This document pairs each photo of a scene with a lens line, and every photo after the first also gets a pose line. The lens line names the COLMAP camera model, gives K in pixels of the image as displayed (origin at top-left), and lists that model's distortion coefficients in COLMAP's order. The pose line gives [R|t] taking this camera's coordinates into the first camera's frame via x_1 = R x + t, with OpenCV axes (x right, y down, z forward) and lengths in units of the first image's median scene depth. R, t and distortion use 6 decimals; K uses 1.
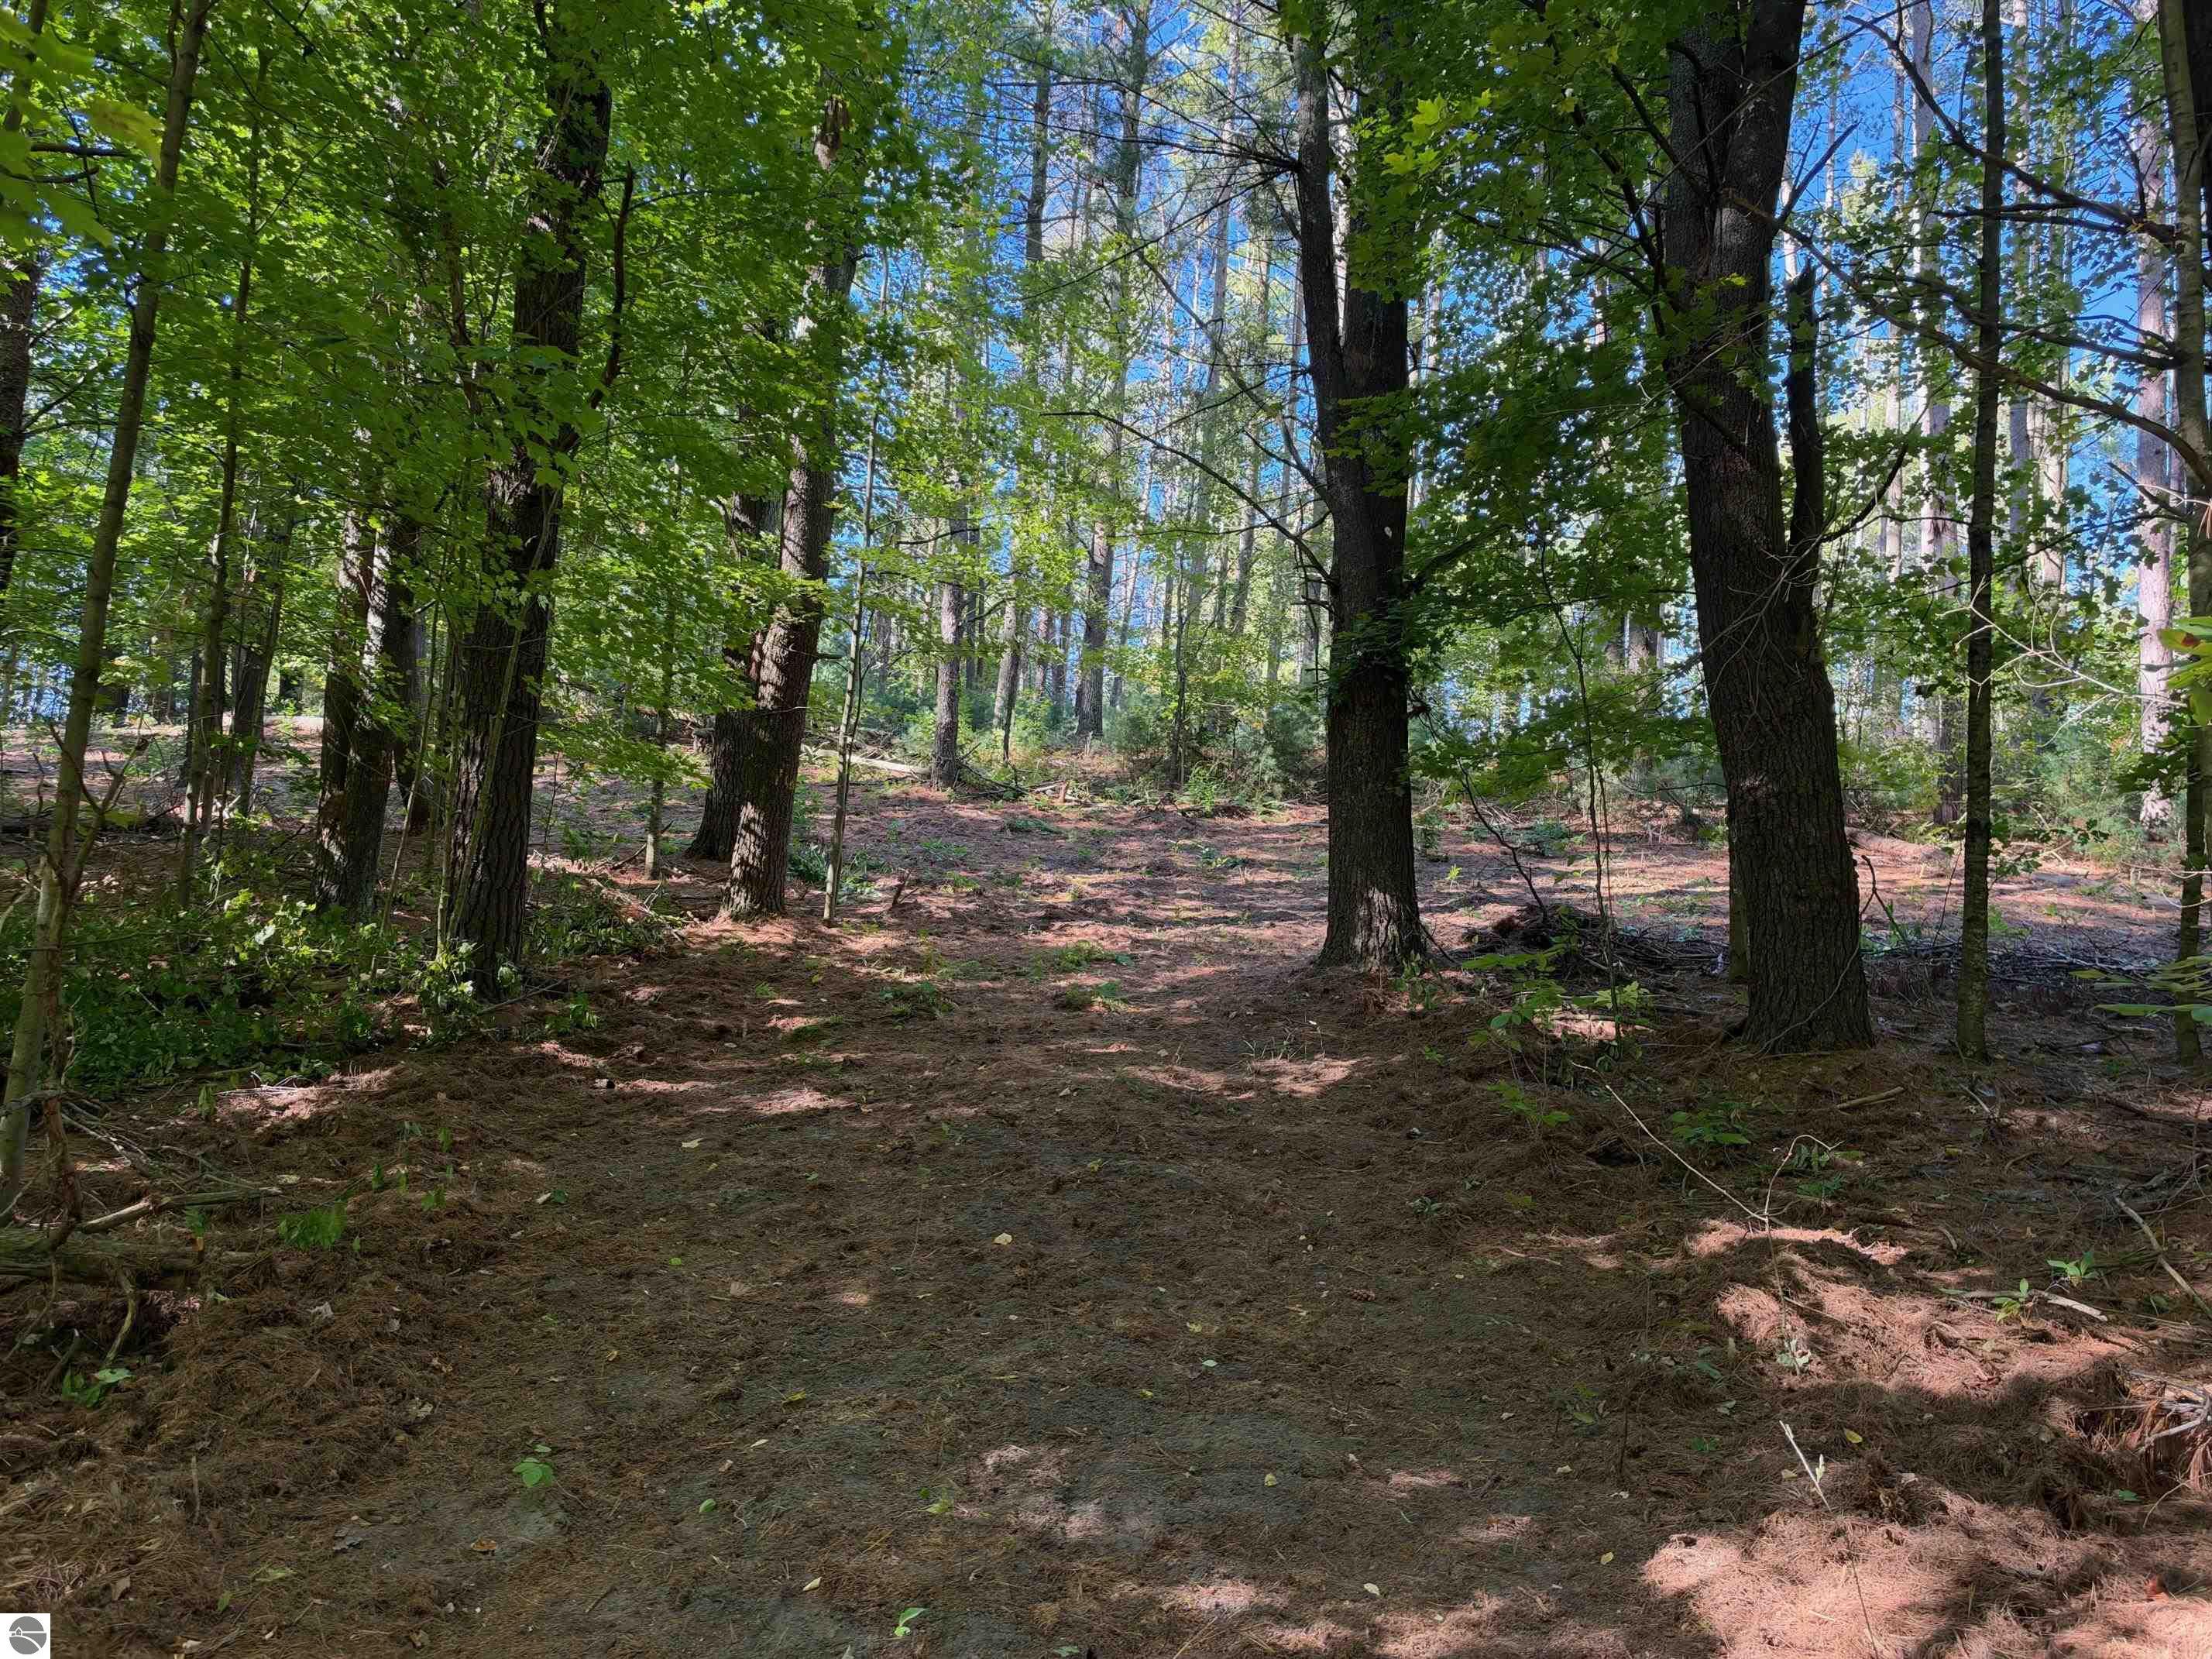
lens RADIAL K [[1515.9, 0, 1117.9], [0, 1515.9, 843.3], [0, 0, 1]] dist [0.025148, -0.002470]
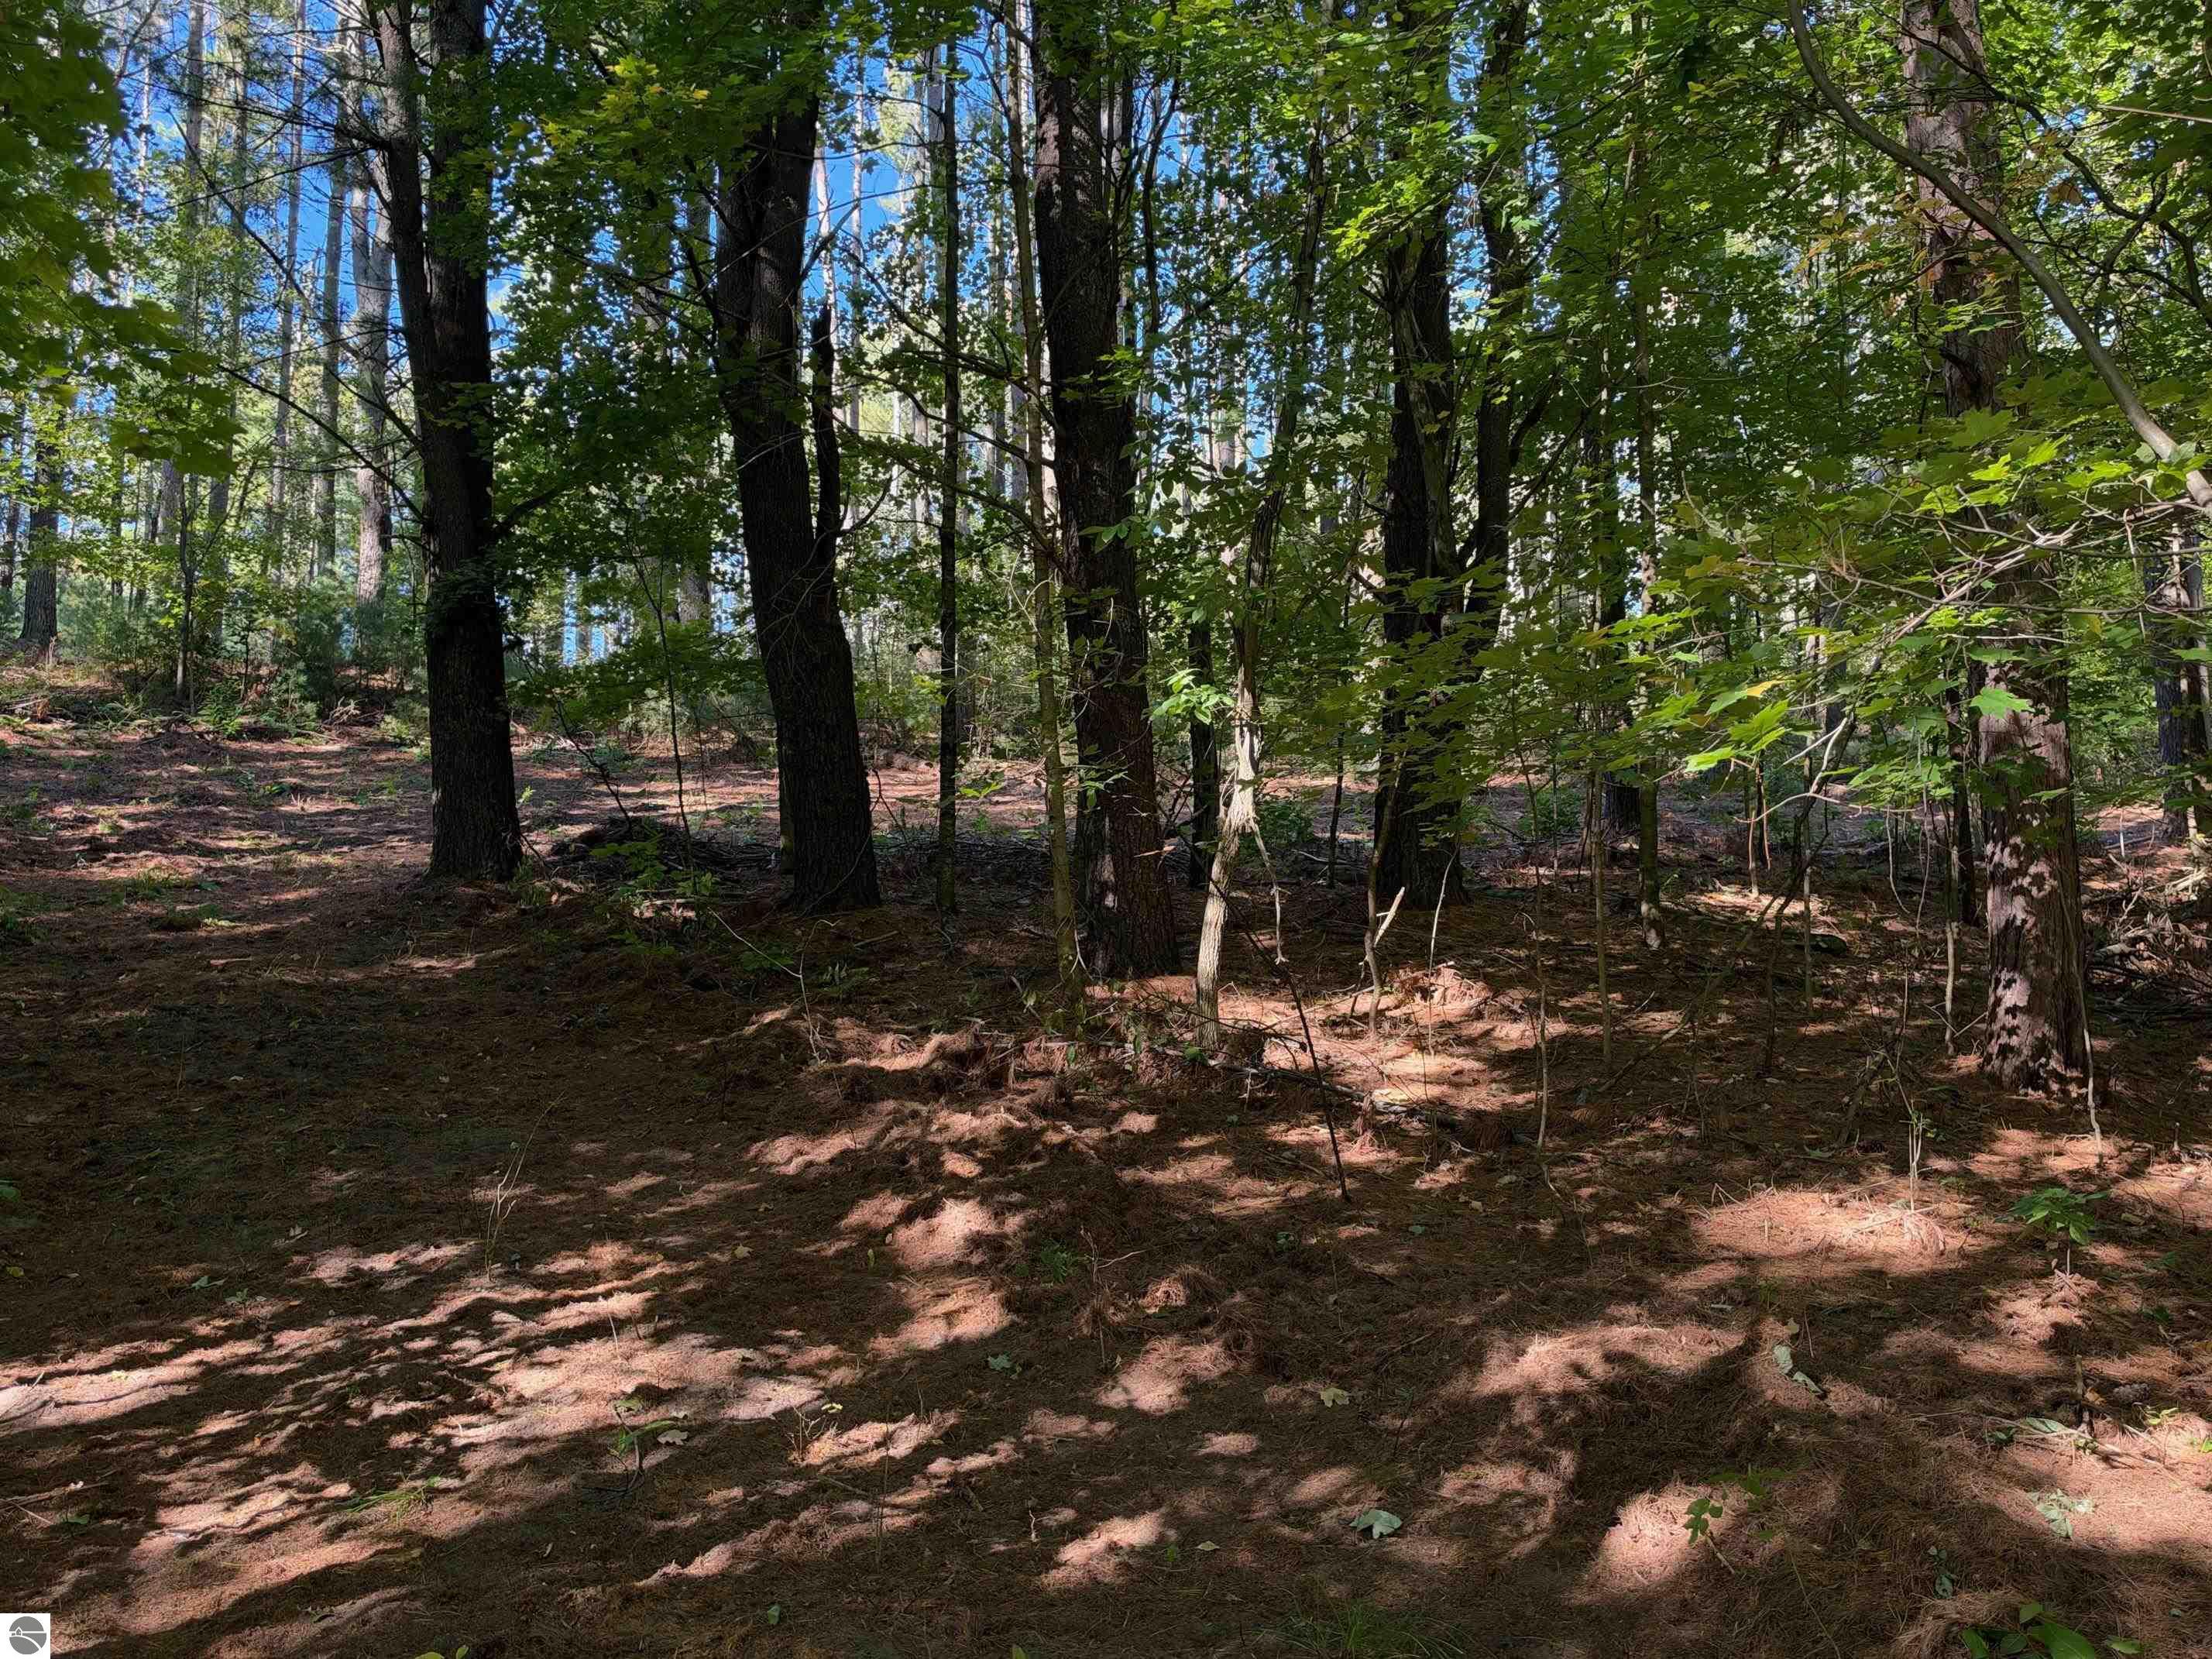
lens RADIAL K [[1798.4, 0, 1110.0], [0, 1798.4, 829.6], [0, 0, 1]] dist [0.015247, -0.005214]
pose [[0.847443, -0.023974, 0.530344, -0.124300], [0.005266, 0.999310, 0.036759, -0.001486], [-0.530860, -0.028358, 0.846985, -0.331739]]
